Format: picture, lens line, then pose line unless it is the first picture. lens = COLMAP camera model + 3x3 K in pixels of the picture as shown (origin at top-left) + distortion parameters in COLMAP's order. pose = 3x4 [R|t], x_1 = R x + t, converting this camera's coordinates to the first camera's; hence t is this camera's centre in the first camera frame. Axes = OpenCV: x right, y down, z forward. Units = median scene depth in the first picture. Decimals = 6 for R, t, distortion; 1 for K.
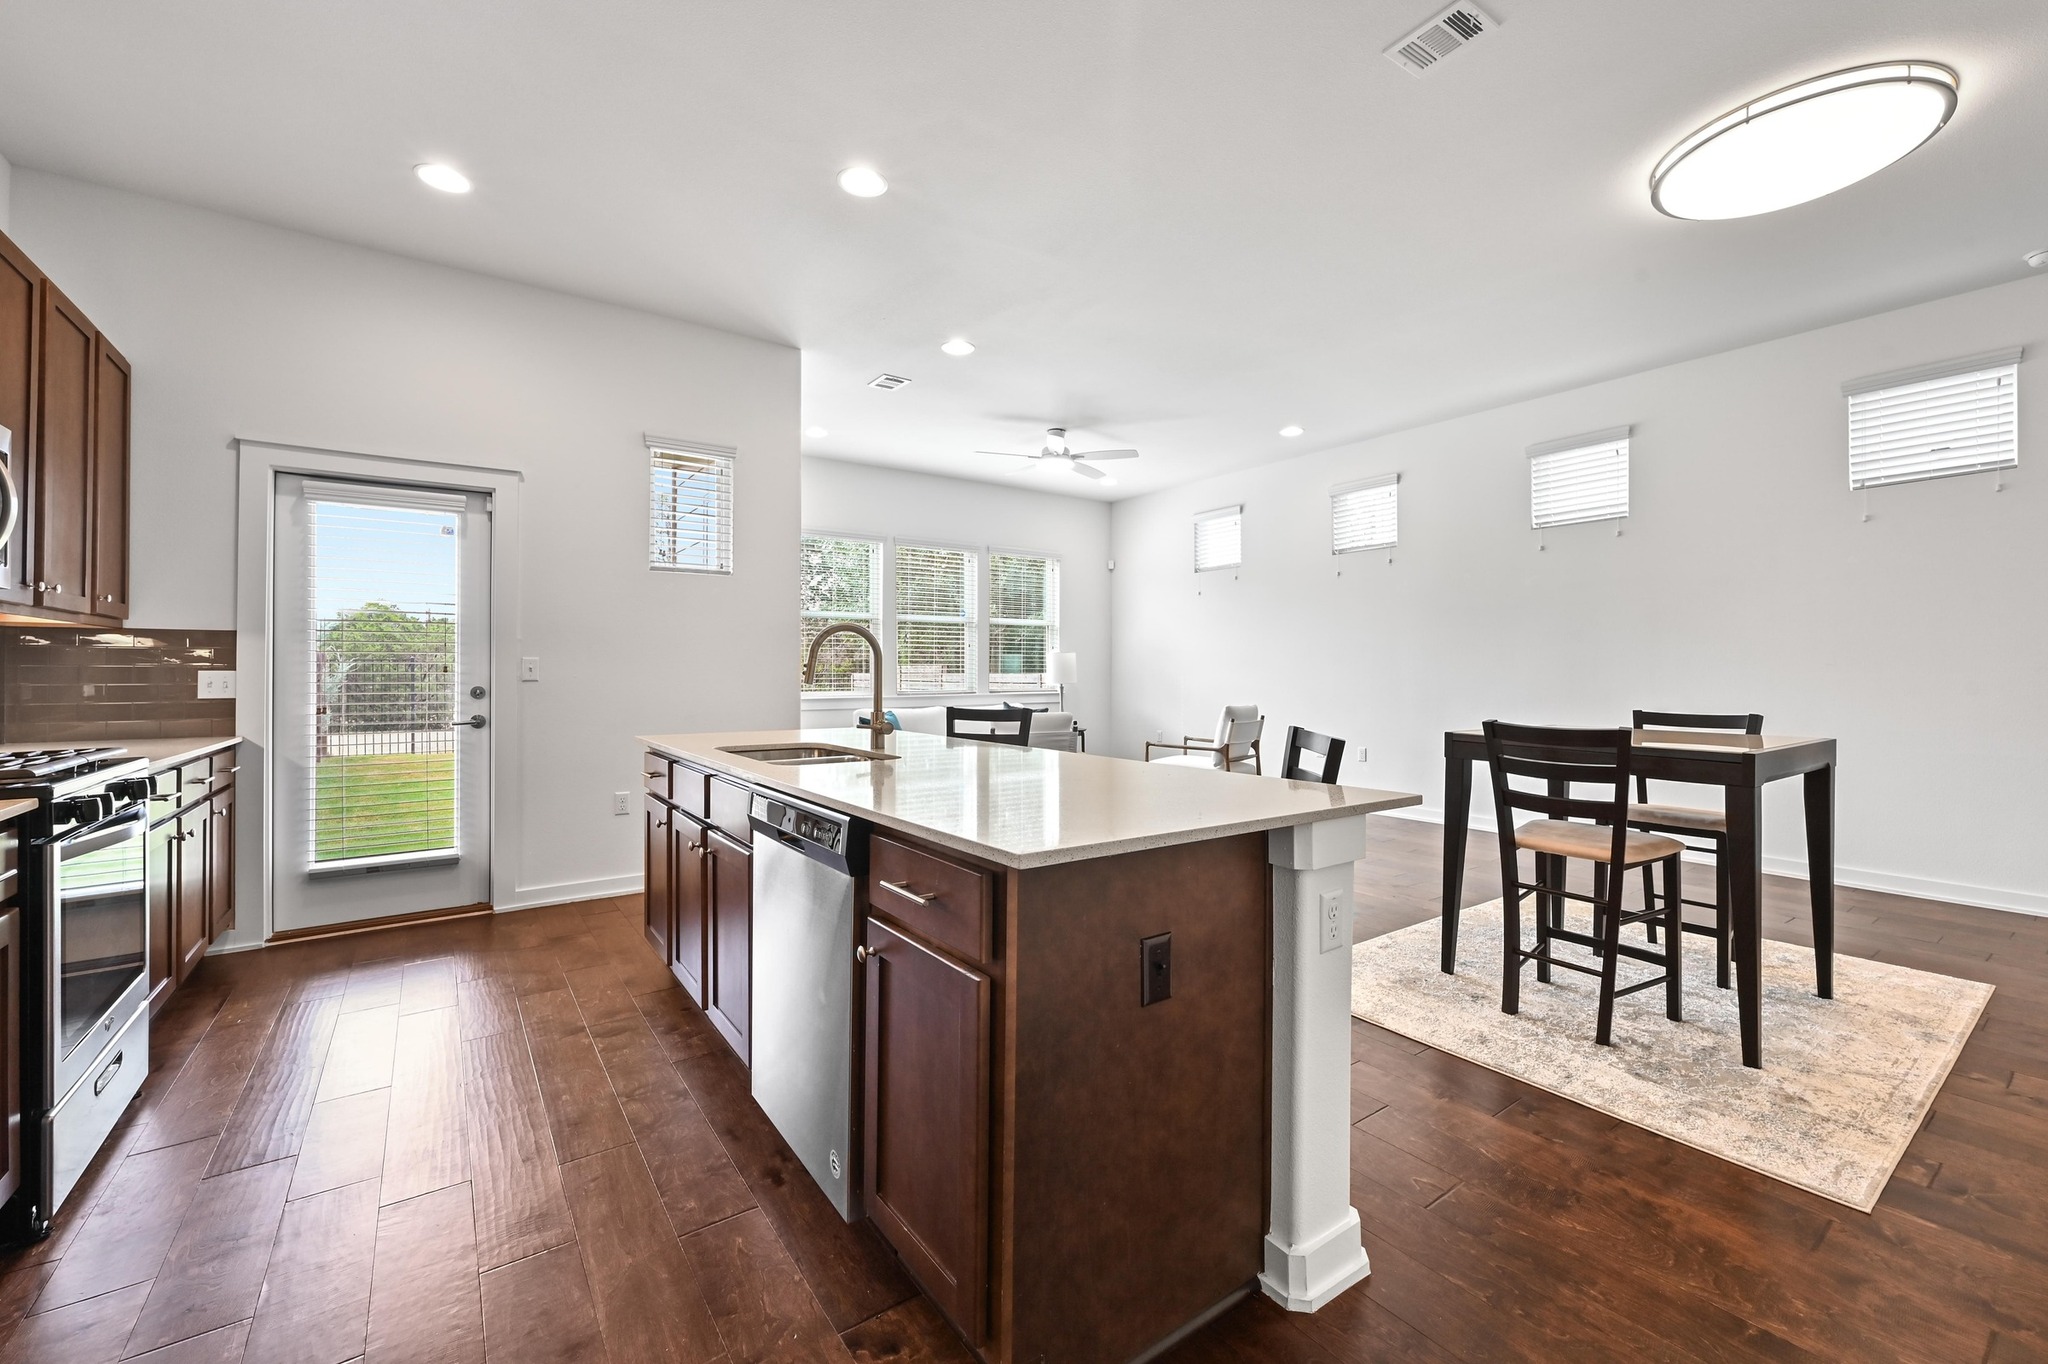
lens RADIAL K [[827.4, 0, 1022.1], [0, 827.4, 672.9], [0, 0, 1]] dist [0.000481, -0.000079]
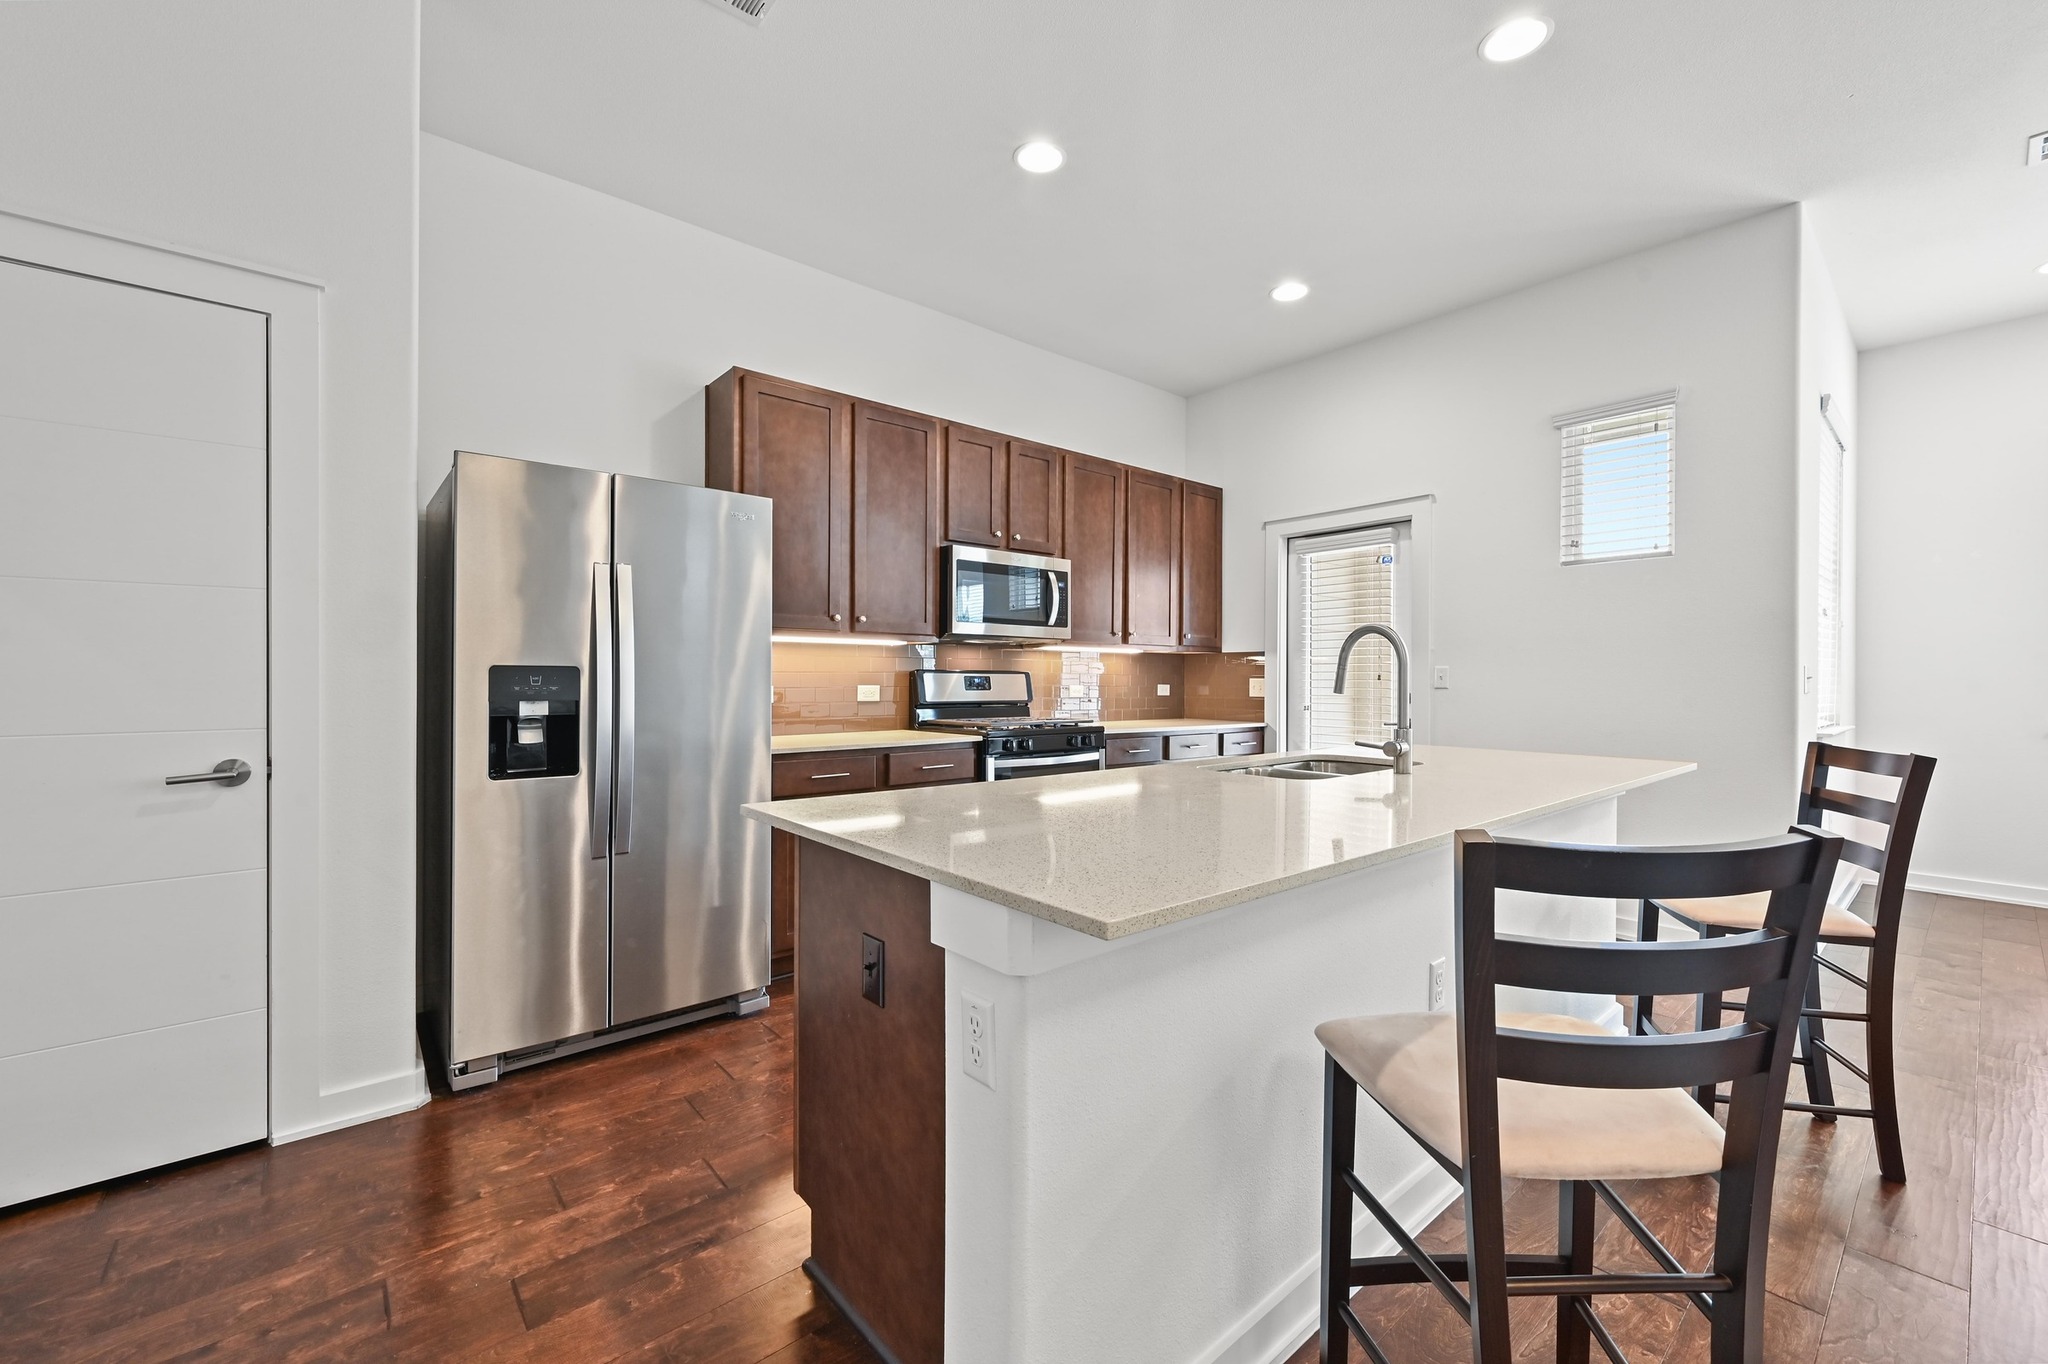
lens RADIAL K [[827.4, 0, 1030.4], [0, 827.4, 678.4], [0, 0, 1]] dist [0.000481, -0.000079]
pose [[0.081864, 0.000275, -0.996644, 0.497671], [-0.006374, 0.999980, -0.000248, -0.000045], [0.996623, 0.006373, 0.081864, 0.461223]]
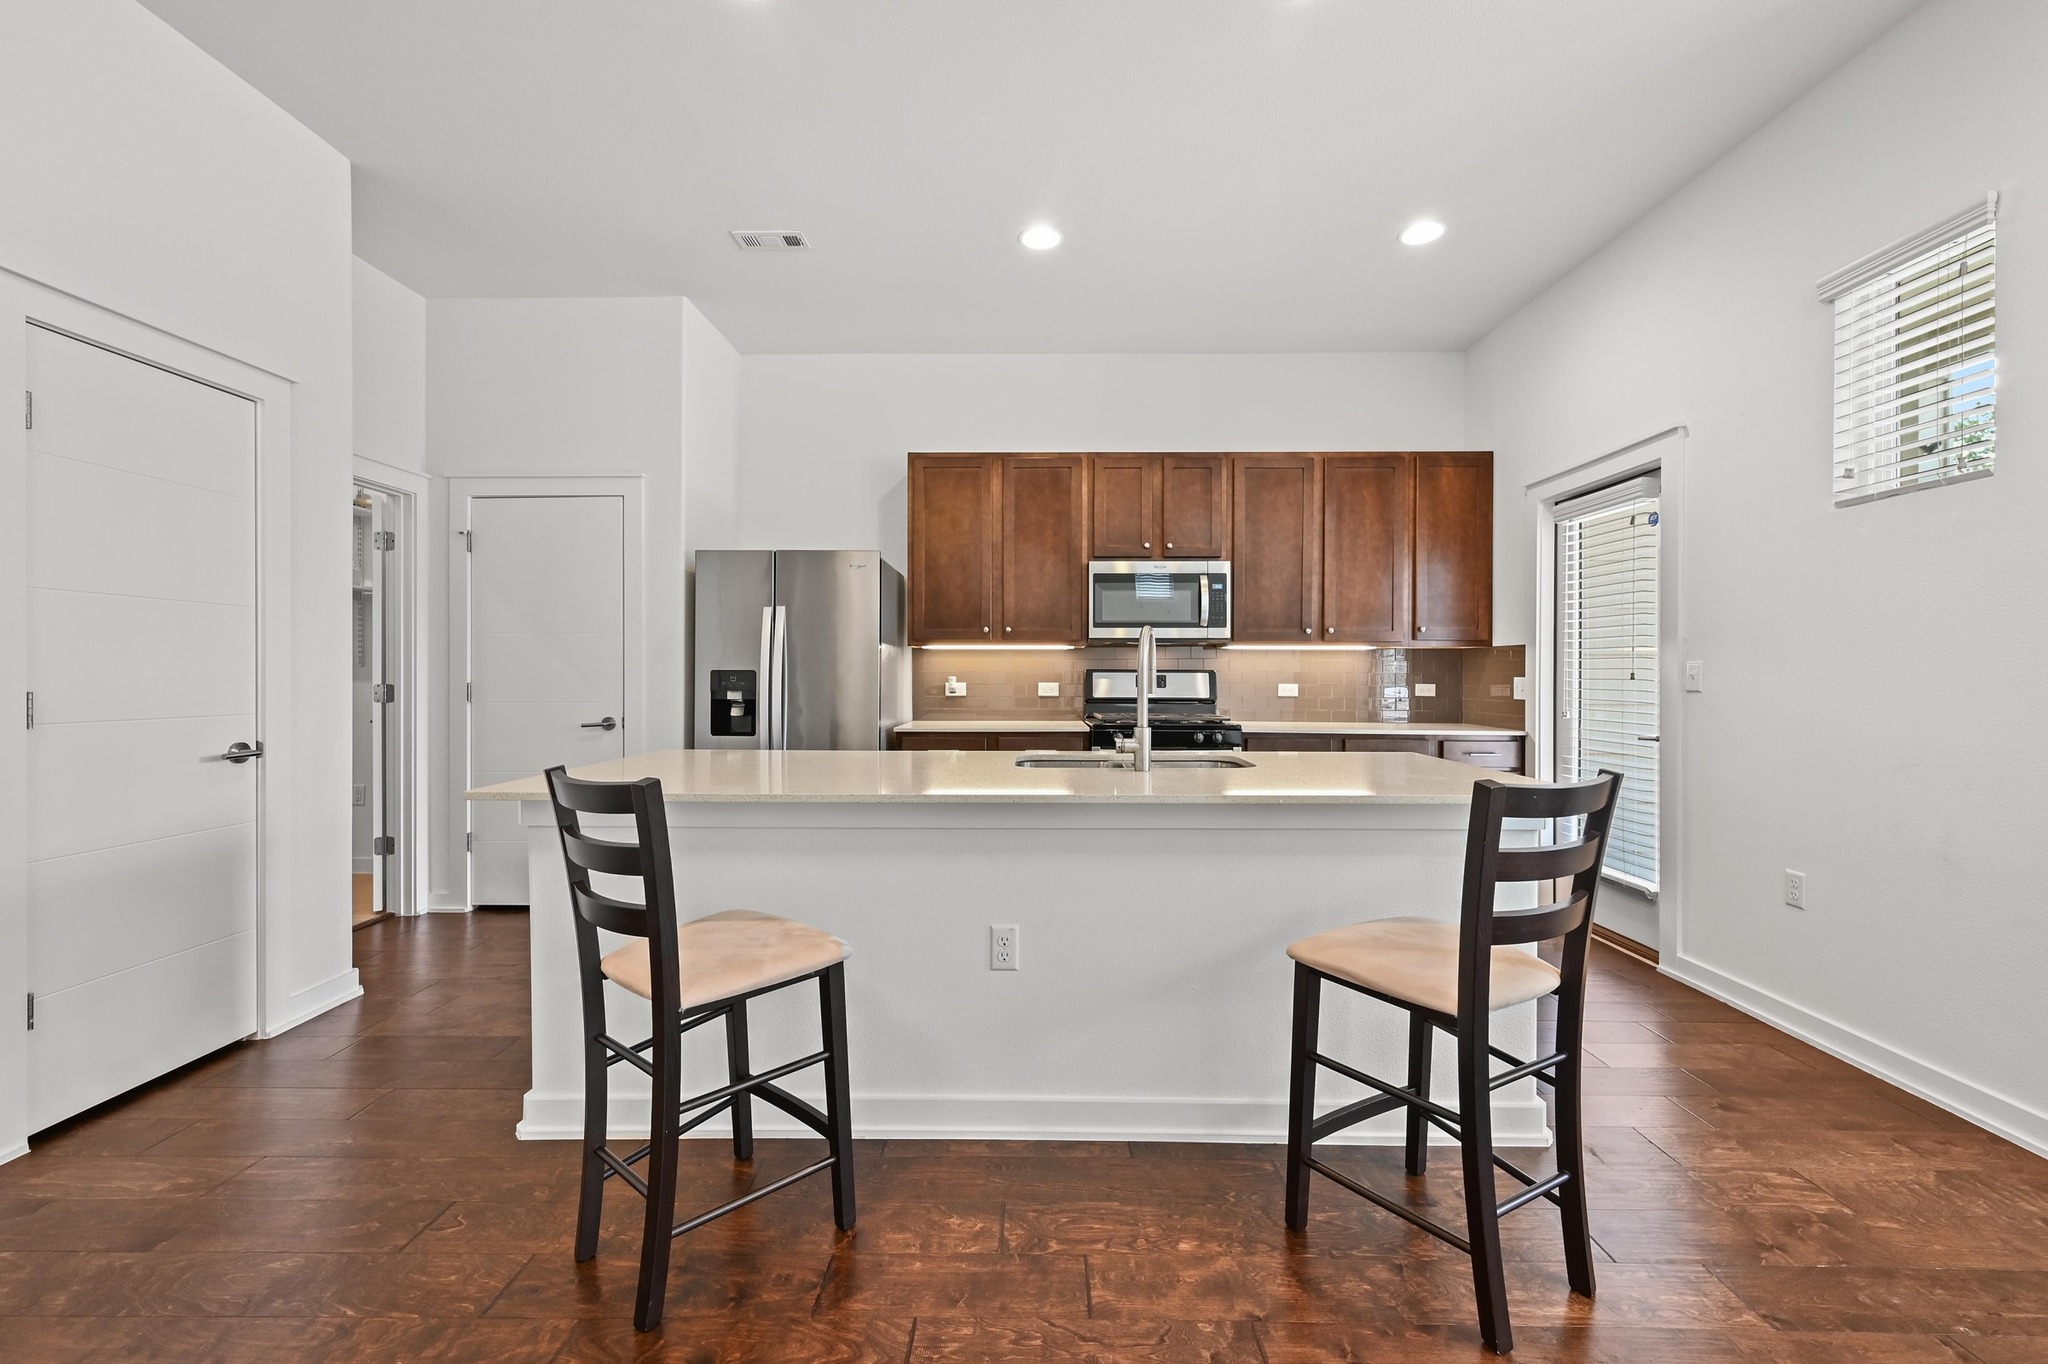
lens RADIAL K [[827.4, 0, 1027.2], [0, 827.4, 676.7], [0, 0, 1]] dist [0.000481, -0.000079]
pose [[-0.600010, 0.001568, -0.799991, 0.466218], [-0.004361, 0.999977, 0.005231, -0.006556], [0.799981, 0.006628, -0.599989, 1.147184]]
